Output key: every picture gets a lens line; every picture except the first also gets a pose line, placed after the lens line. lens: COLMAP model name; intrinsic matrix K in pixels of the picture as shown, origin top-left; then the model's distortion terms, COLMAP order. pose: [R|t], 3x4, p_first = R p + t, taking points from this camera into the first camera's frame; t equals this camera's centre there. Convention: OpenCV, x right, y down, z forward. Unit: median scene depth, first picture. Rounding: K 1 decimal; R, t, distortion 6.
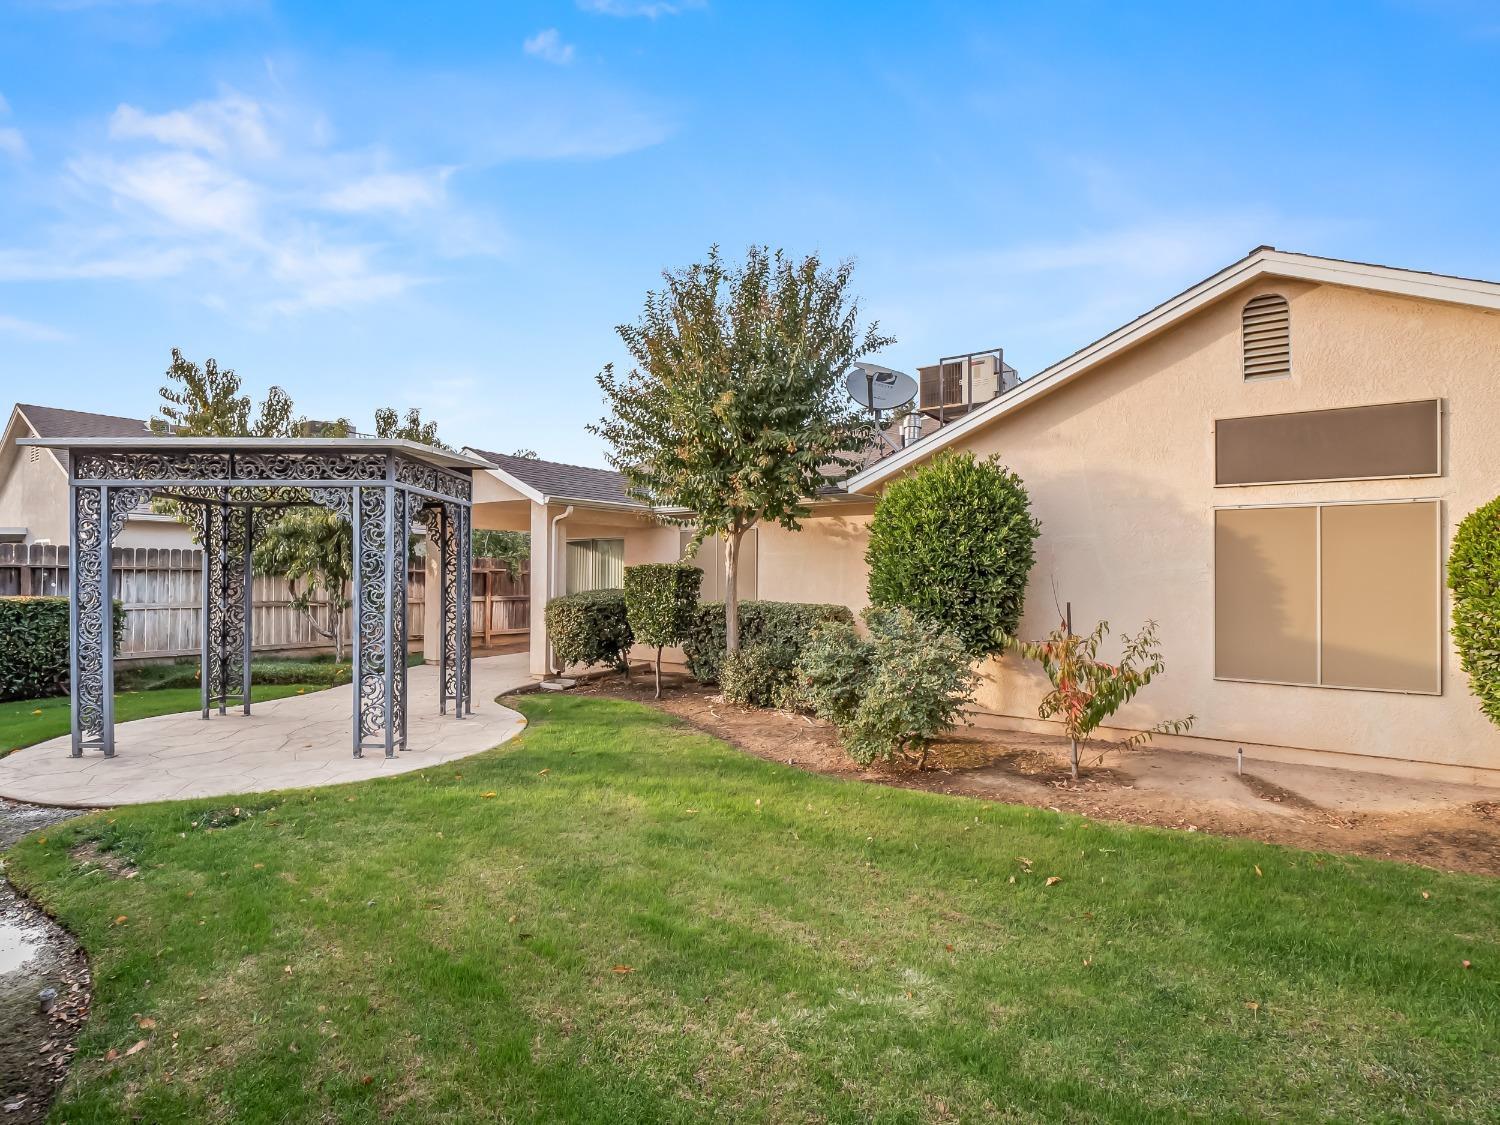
lens RADIAL K [[736.1, 0, 747.0], [0, 736.1, 566.8], [0, 0, 1]] dist [-0.003616, -0.003777]
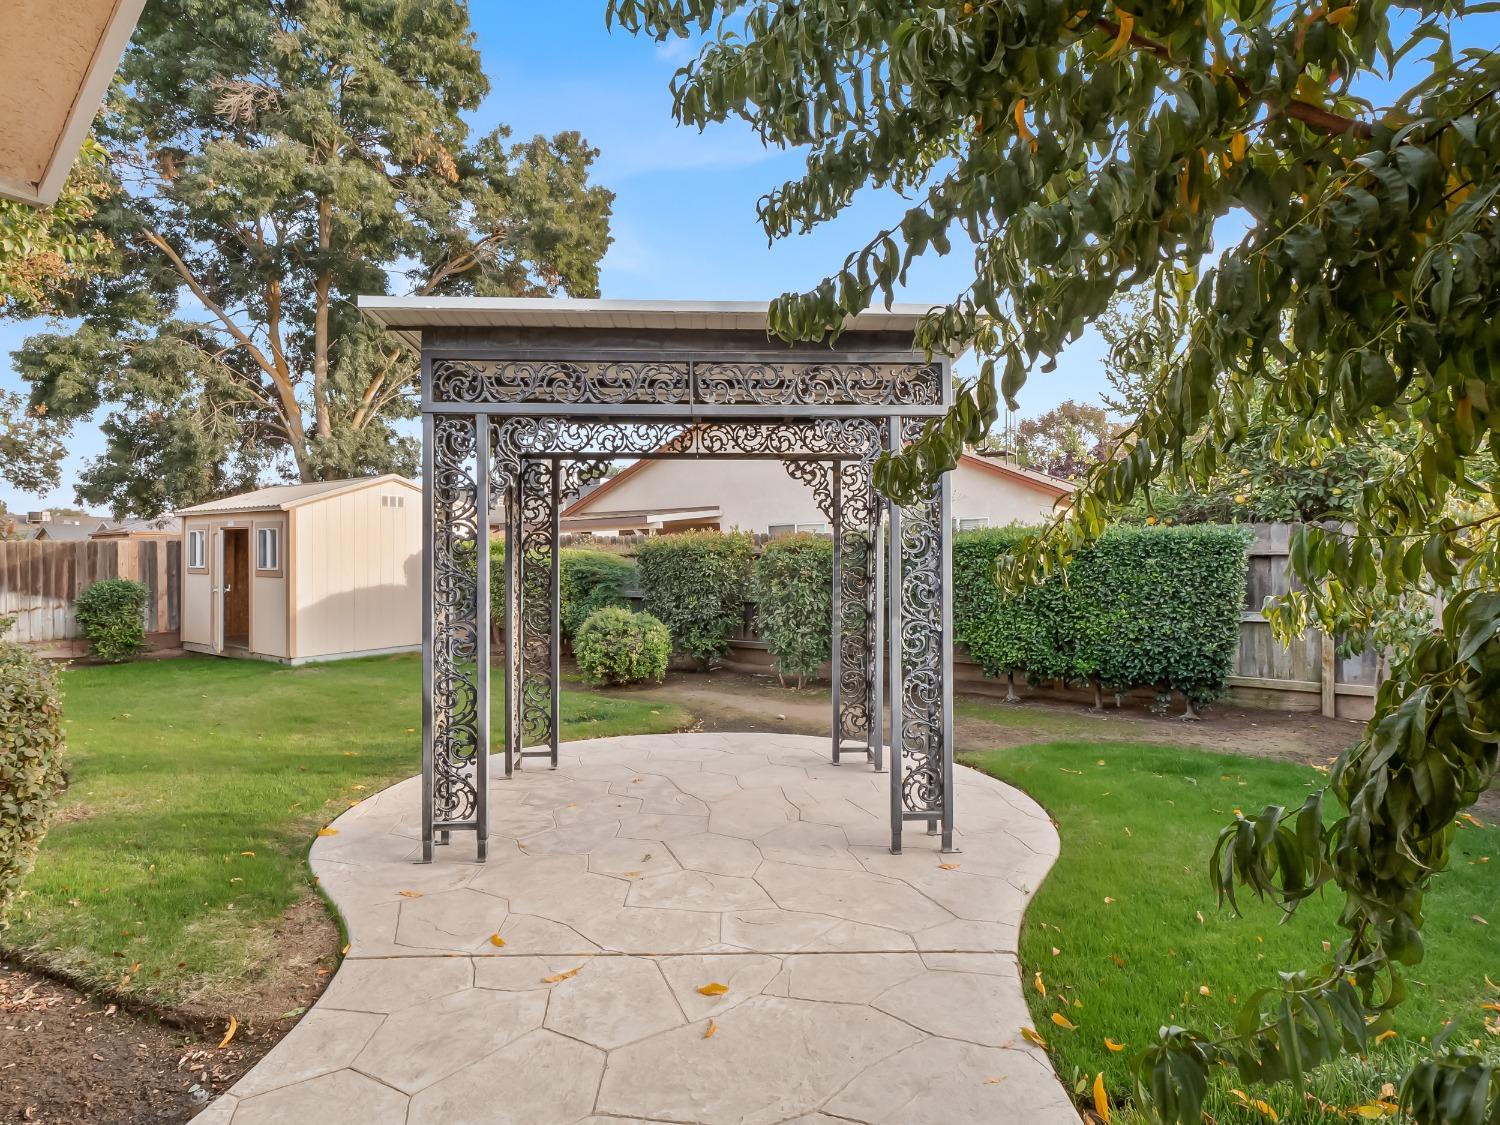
lens RADIAL K [[803.9, 0, 753.2], [0, 803.9, 547.4], [0, 0, 1]] dist [-0.003376, -0.000300]
pose [[0.999929, 0.005368, -0.010654, -0.483317], [-0.005381, 0.999985, -0.001162, 0.001988], [0.010647, 0.001219, 0.999943, 0.241973]]
